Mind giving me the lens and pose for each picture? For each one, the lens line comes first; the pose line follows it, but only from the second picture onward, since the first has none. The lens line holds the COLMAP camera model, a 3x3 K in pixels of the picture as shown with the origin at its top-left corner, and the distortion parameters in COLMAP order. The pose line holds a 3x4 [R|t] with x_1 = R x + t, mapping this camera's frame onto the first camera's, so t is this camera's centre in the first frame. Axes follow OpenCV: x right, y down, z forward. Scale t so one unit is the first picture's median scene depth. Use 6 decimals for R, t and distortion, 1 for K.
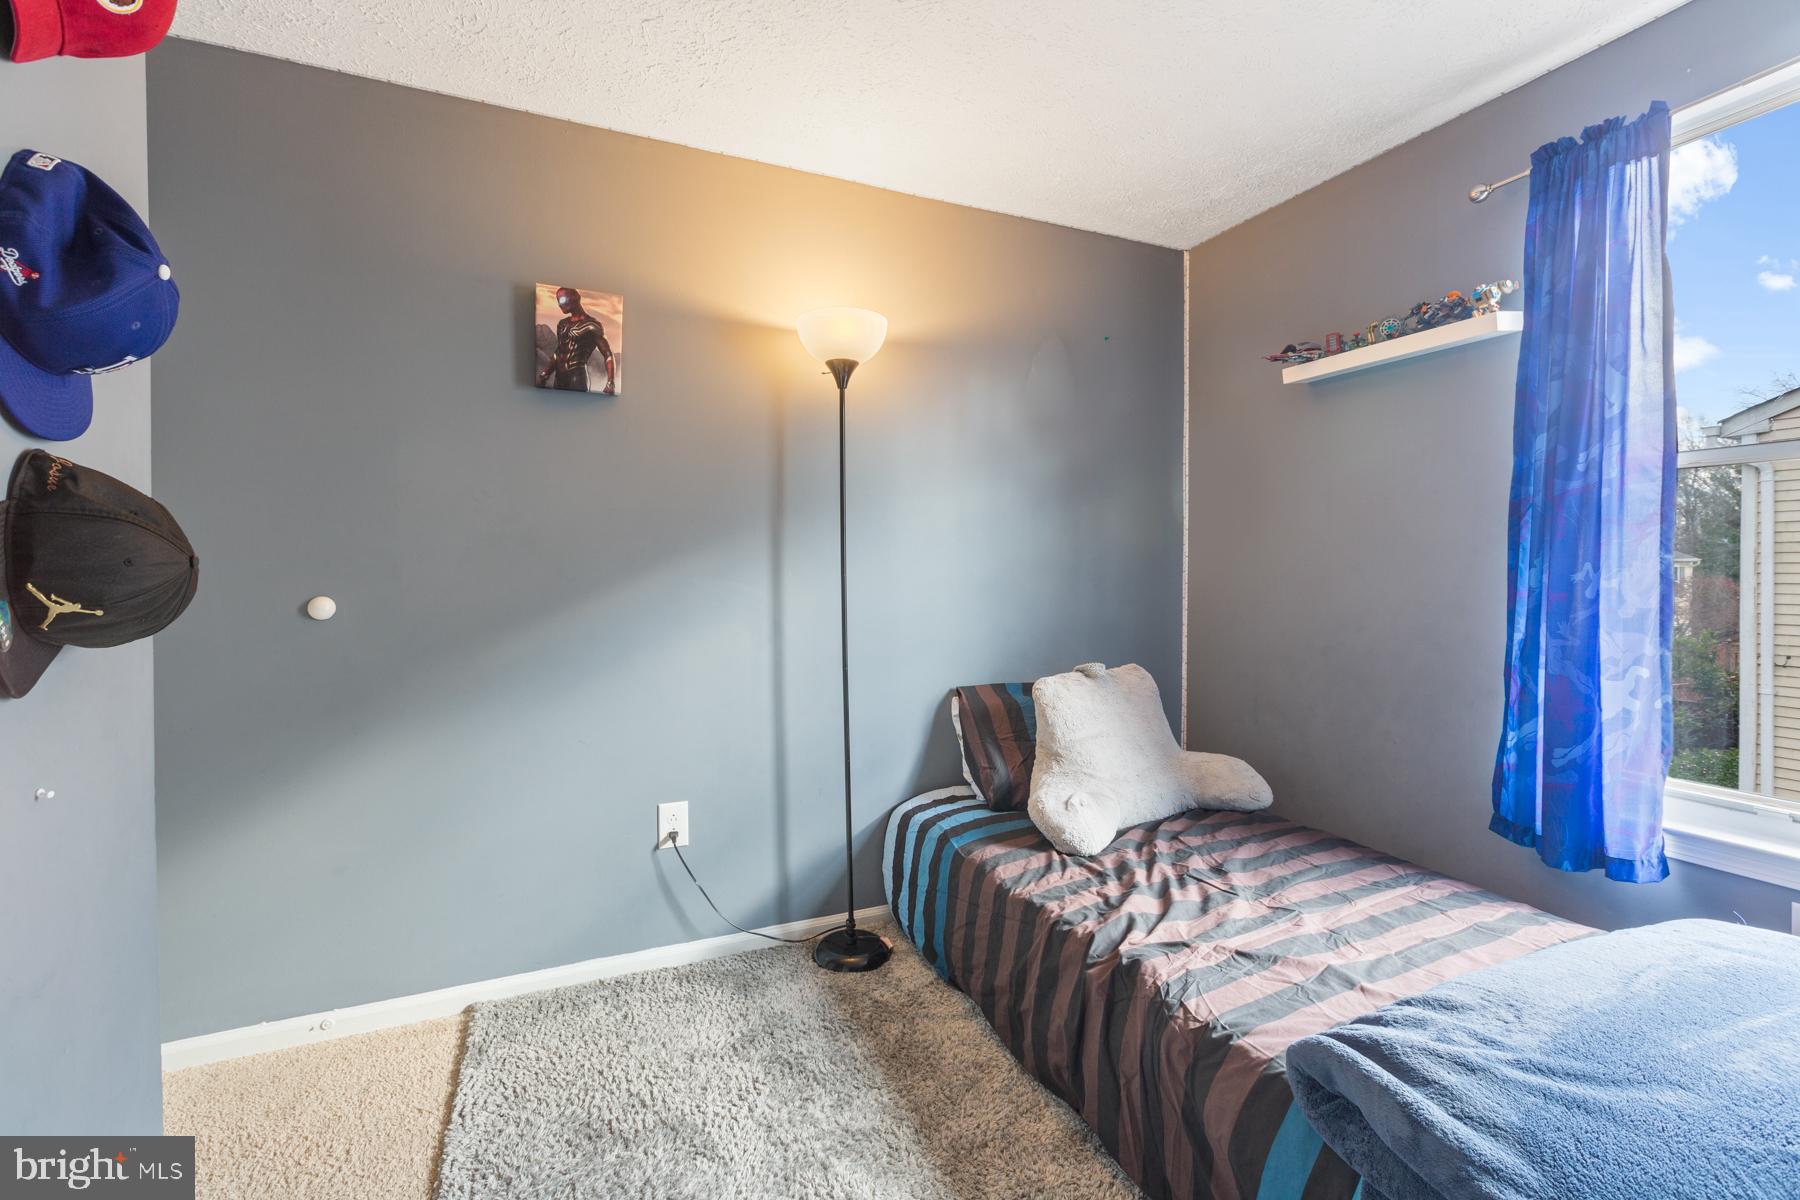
lens RADIAL K [[823.4, 0, 897.9], [0, 823.4, 585.5], [0, 0, 1]] dist [0.004199, -0.001877]
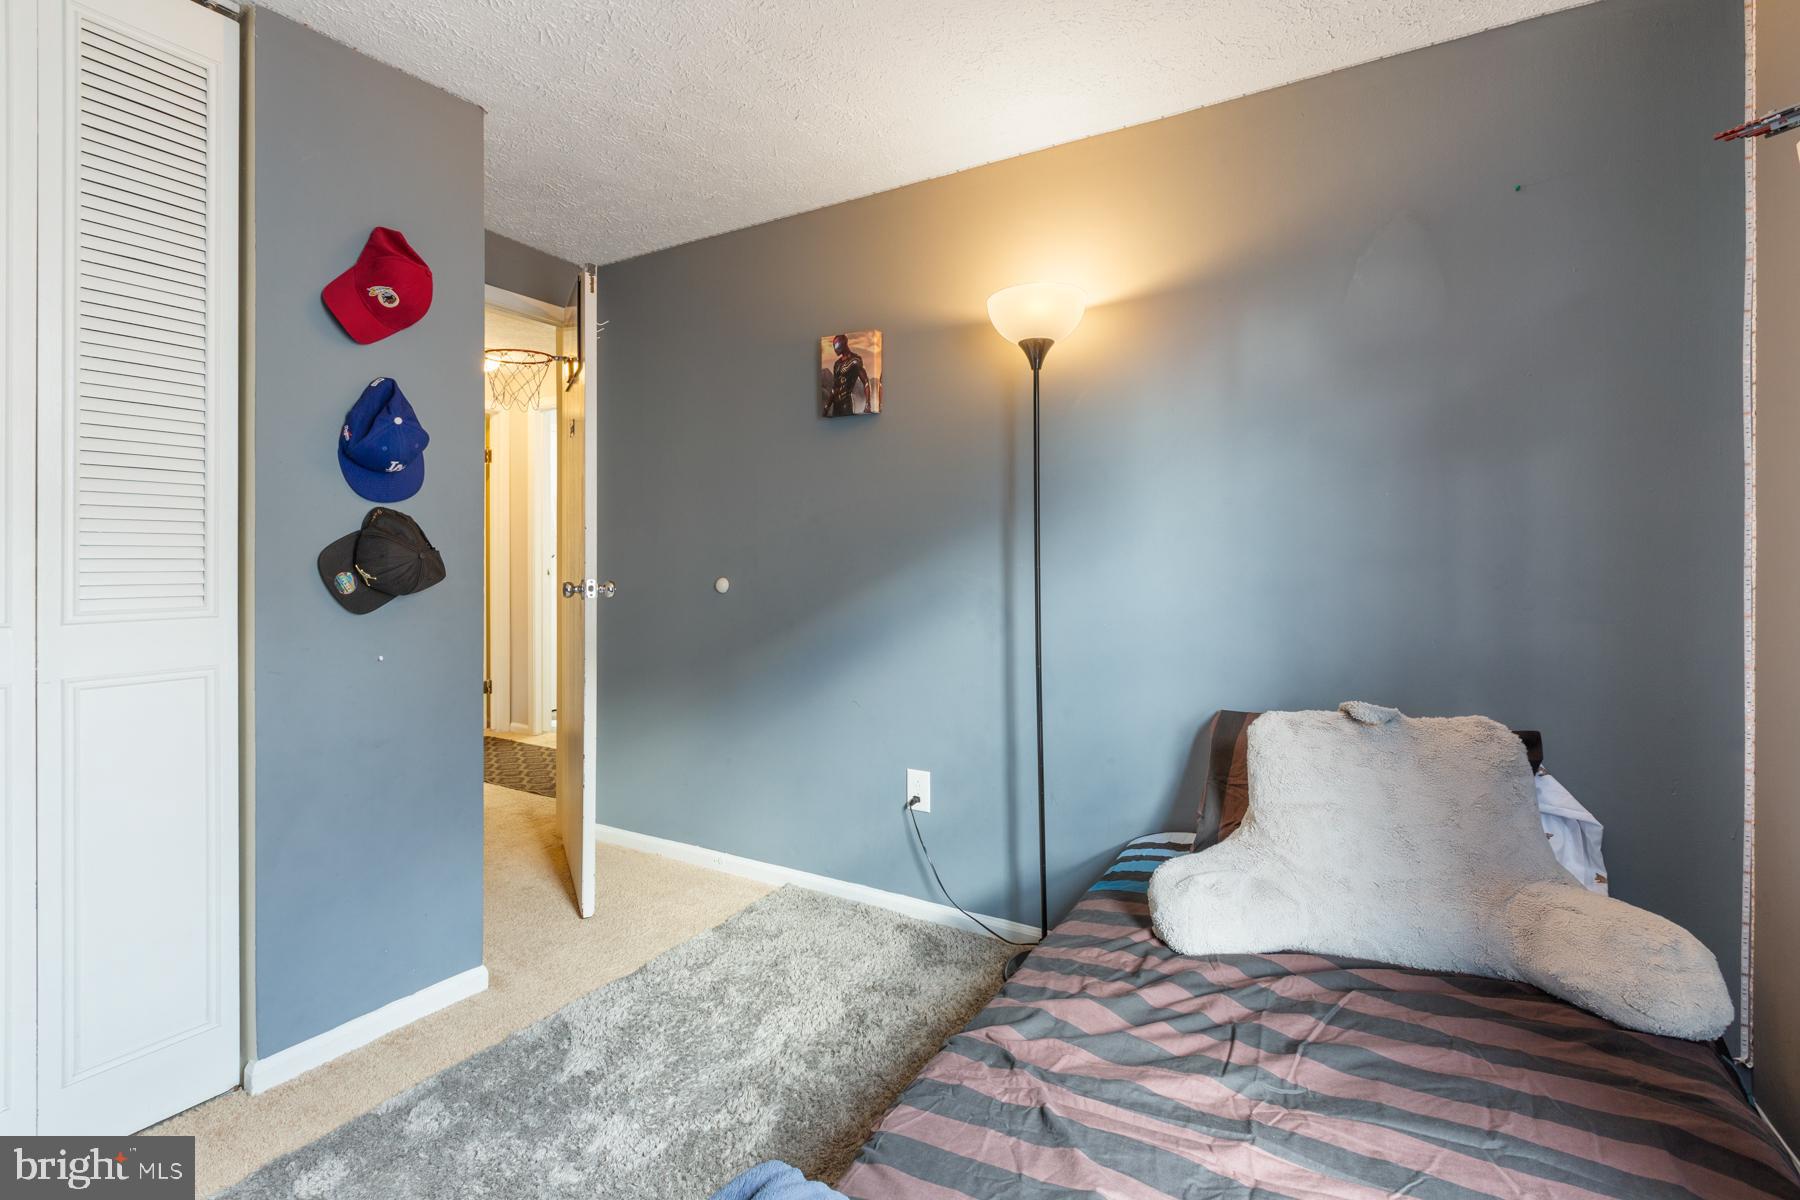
lens RADIAL K [[823.4, 0, 882.4], [0, 823.4, 565.7], [0, 0, 1]] dist [0.004199, -0.001877]
pose [[0.564742, 0.006845, -0.825239, 0.657393], [-0.019152, 0.999805, -0.004814, -0.006509], [0.825045, 0.018524, 0.564763, 0.349803]]
